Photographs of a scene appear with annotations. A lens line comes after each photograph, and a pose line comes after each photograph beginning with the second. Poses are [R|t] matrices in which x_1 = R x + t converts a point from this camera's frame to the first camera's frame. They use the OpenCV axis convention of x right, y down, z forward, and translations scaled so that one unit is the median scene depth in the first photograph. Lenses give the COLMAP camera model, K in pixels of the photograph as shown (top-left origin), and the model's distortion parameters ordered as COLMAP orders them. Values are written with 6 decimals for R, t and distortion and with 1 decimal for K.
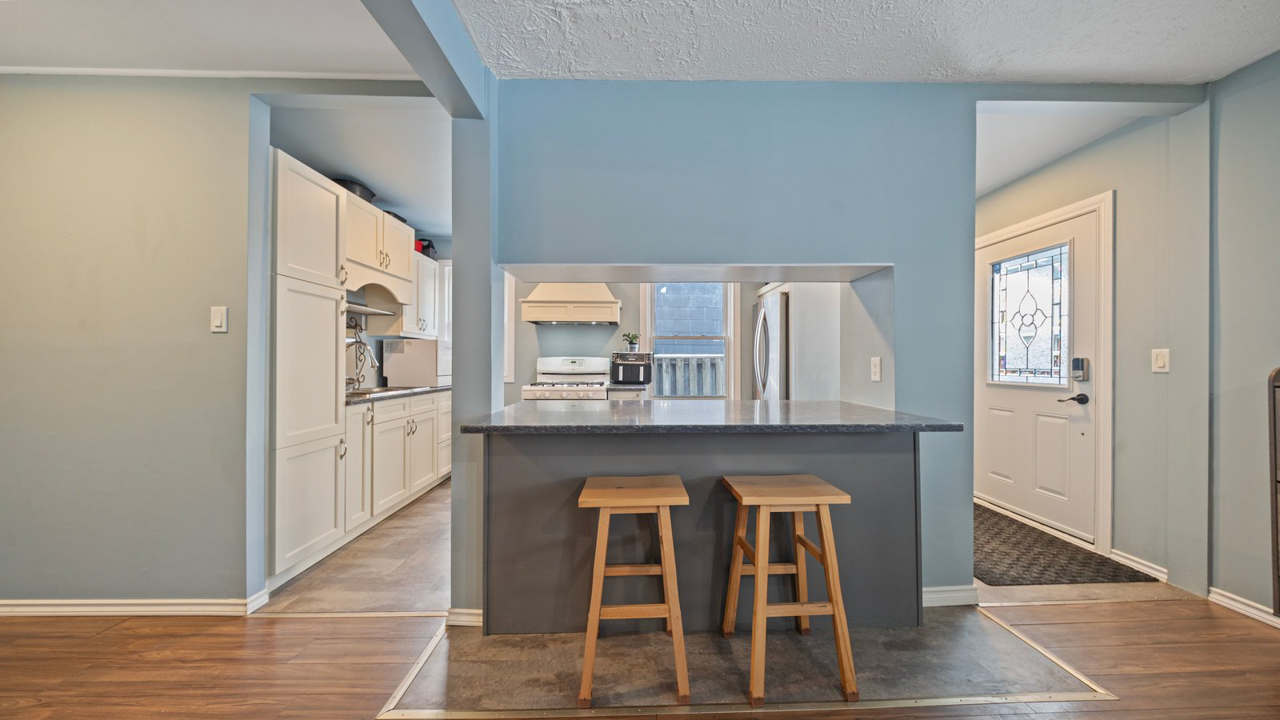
lens RADIAL K [[389.6, 0, 646.5], [0, 389.6, 362.3], [0, 0, 1]] dist [-0.000488, -0.000084]
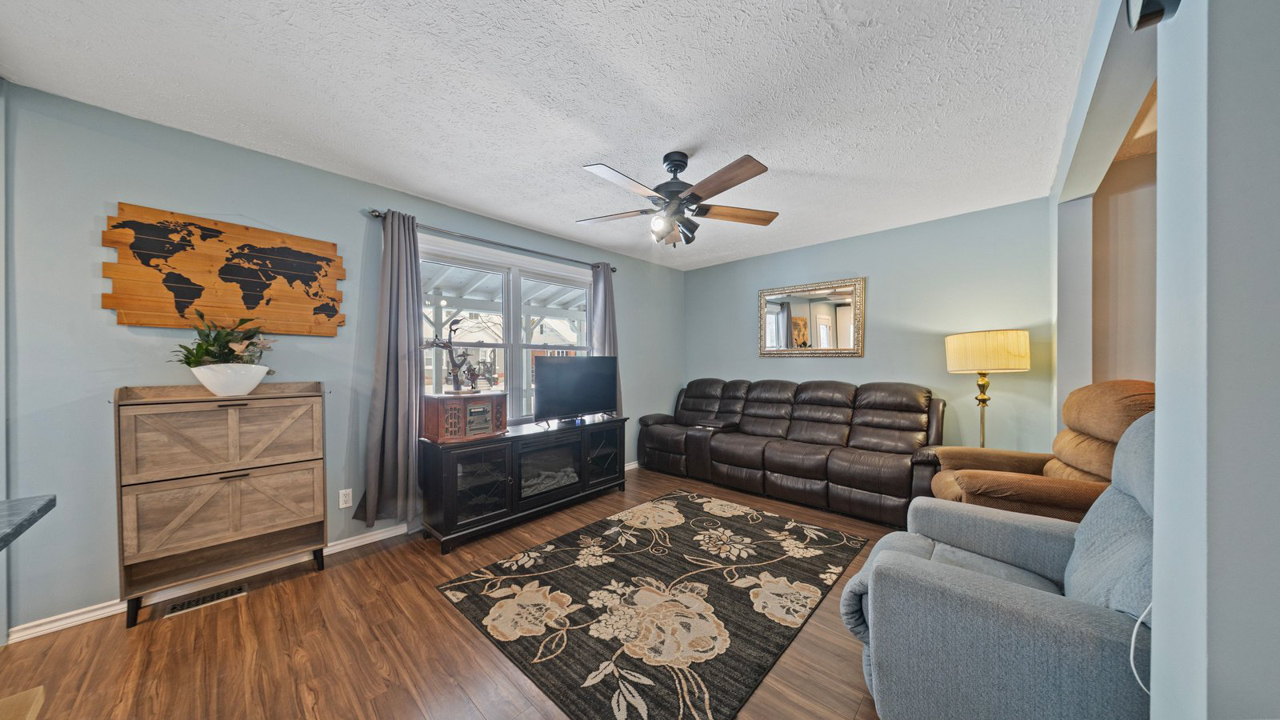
lens RADIAL K [[392.4, 0, 636.5], [0, 392.4, 366.3], [0, 0, 1]] dist [0.001796, -0.002041]
pose [[-0.709786, 0.003098, 0.704410, -0.142452], [0.003455, 0.999994, -0.000917, -0.022376], [-0.704409, 0.001783, -0.709792, 0.337023]]
